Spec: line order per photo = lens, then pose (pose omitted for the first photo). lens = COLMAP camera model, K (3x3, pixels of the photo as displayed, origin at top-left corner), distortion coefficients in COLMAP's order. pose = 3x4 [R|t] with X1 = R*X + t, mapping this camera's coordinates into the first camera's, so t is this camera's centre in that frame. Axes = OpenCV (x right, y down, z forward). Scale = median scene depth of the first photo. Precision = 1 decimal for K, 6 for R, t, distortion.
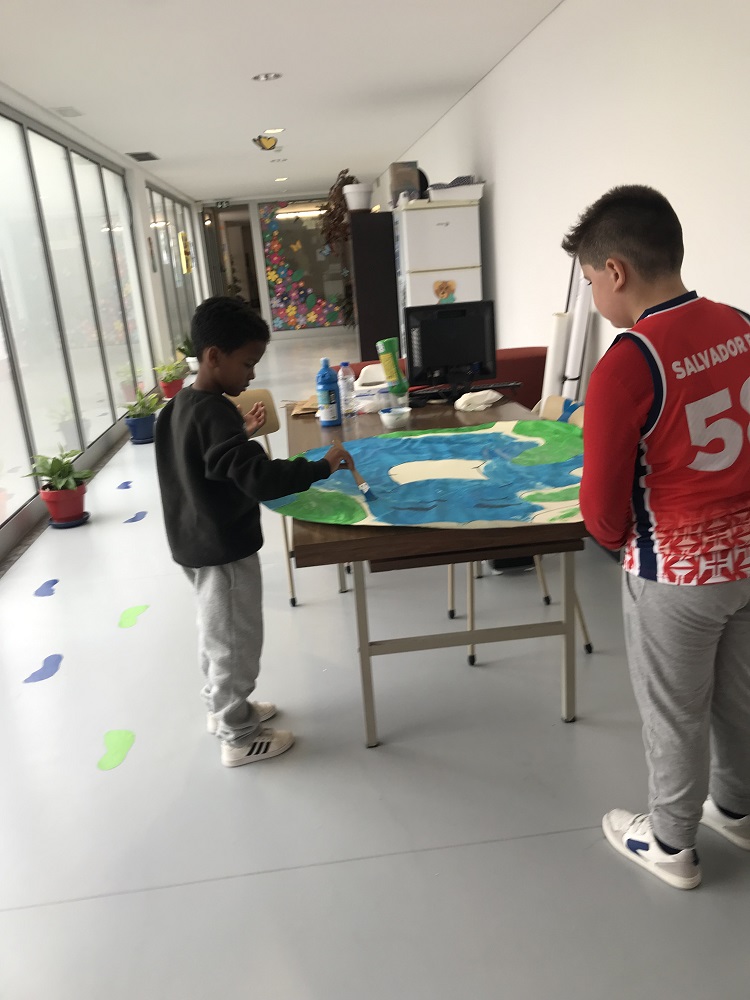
lens RADIAL K [[800.7, 0, 375.0], [0, 800.7, 500.0], [0, 0, 1]] dist [0.008477, 0.006292]
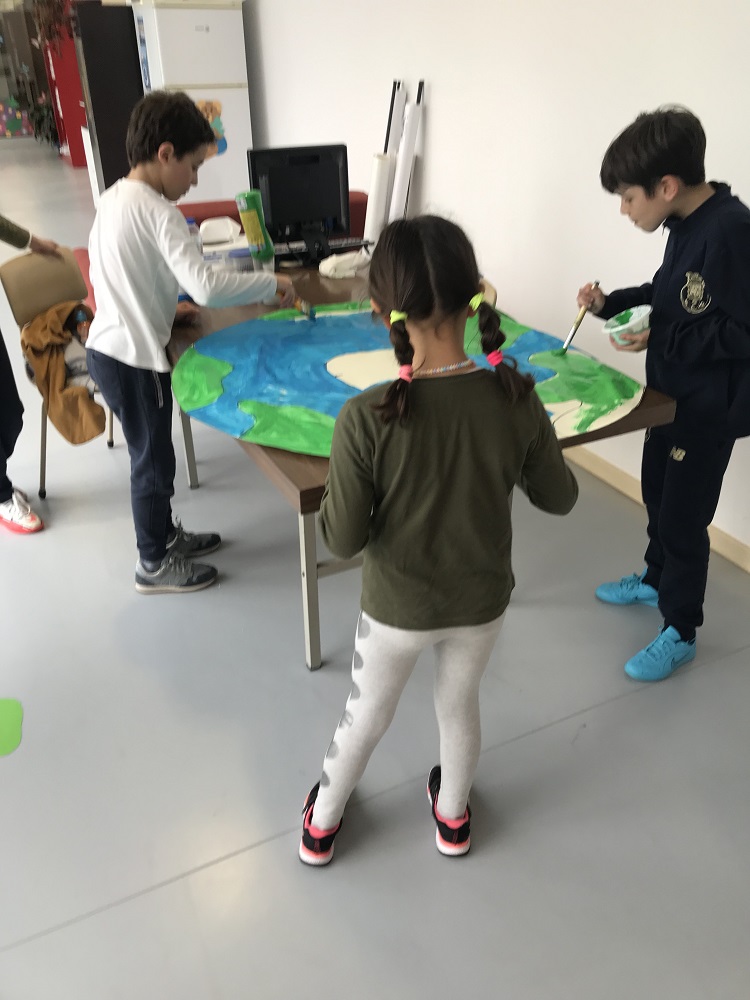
lens RADIAL K [[795.6, 0, 374.3], [0, 795.6, 484.9], [0, 0, 1]] dist [-0.002087, -0.000506]
pose [[0.928555, -0.112394, 0.353769, -0.174555], [0.040372, 0.977983, 0.204743, -0.061464], [-0.368992, -0.175833, 0.912649, 0.128211]]
